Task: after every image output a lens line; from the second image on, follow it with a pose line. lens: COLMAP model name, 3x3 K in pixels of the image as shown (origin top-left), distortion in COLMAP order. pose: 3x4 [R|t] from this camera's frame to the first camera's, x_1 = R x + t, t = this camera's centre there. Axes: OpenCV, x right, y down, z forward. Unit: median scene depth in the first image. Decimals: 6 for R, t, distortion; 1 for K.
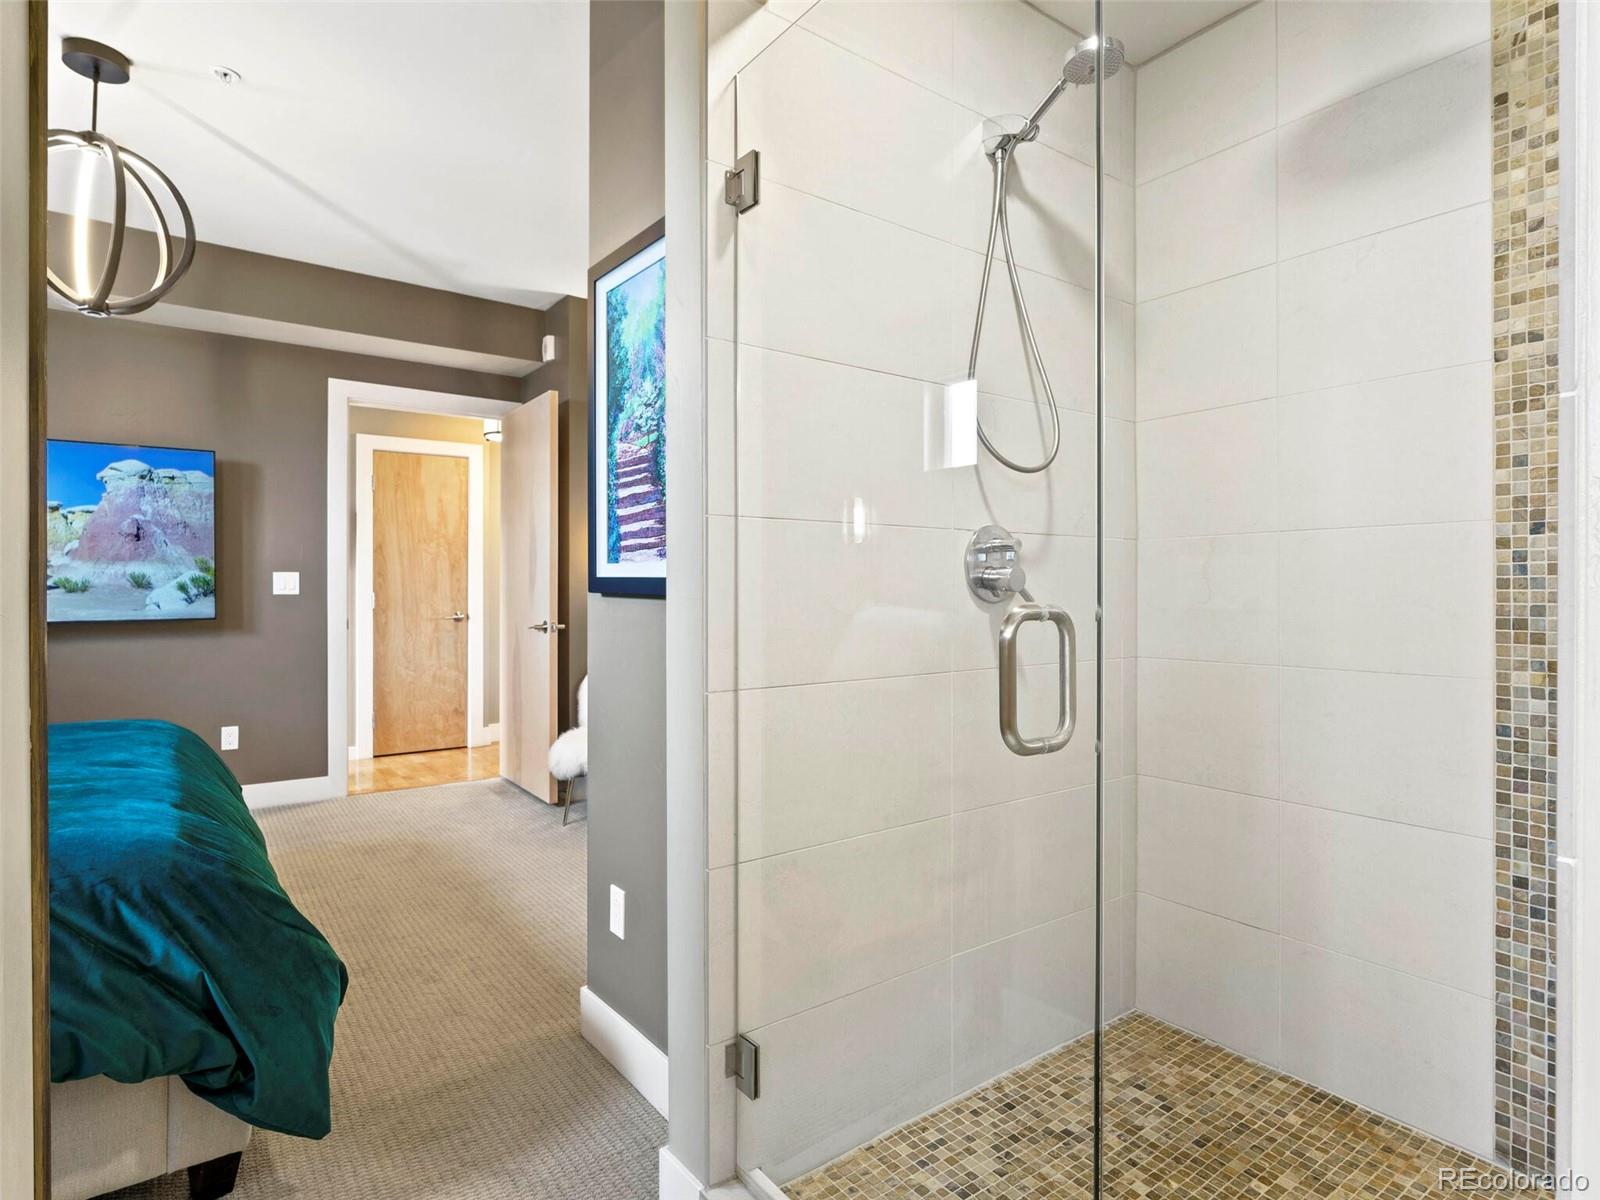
lens RADIAL K [[856.3, 0, 800.4], [0, 856.3, 589.2], [0, 0, 1]] dist [-0.004973, -0.000985]
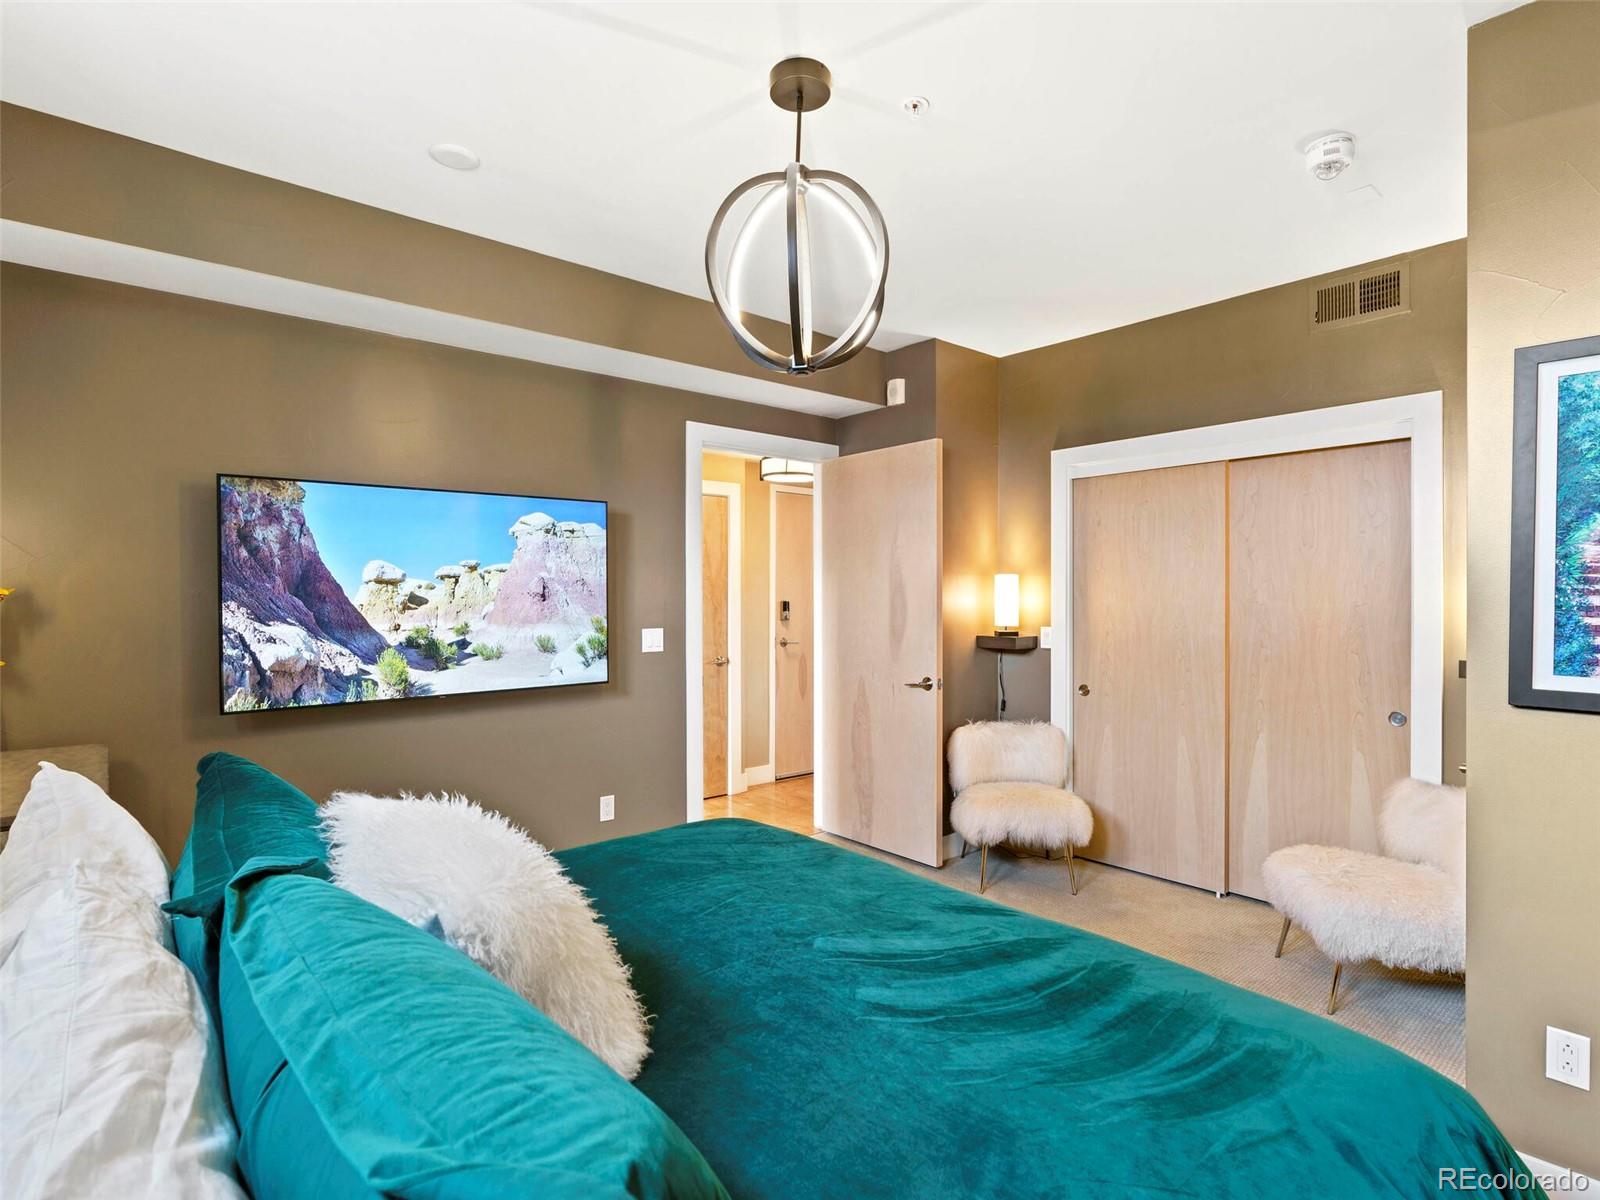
lens RADIAL K [[816.5, 0, 806.2], [0, 816.5, 596.5], [0, 0, 1]] dist [-0.012868, 0.005628]
pose [[0.997211, -0.002602, 0.074595, -0.549098], [0.002716, 0.999995, -0.001423, -0.058192], [-0.074591, 0.001622, 0.997213, 0.103244]]
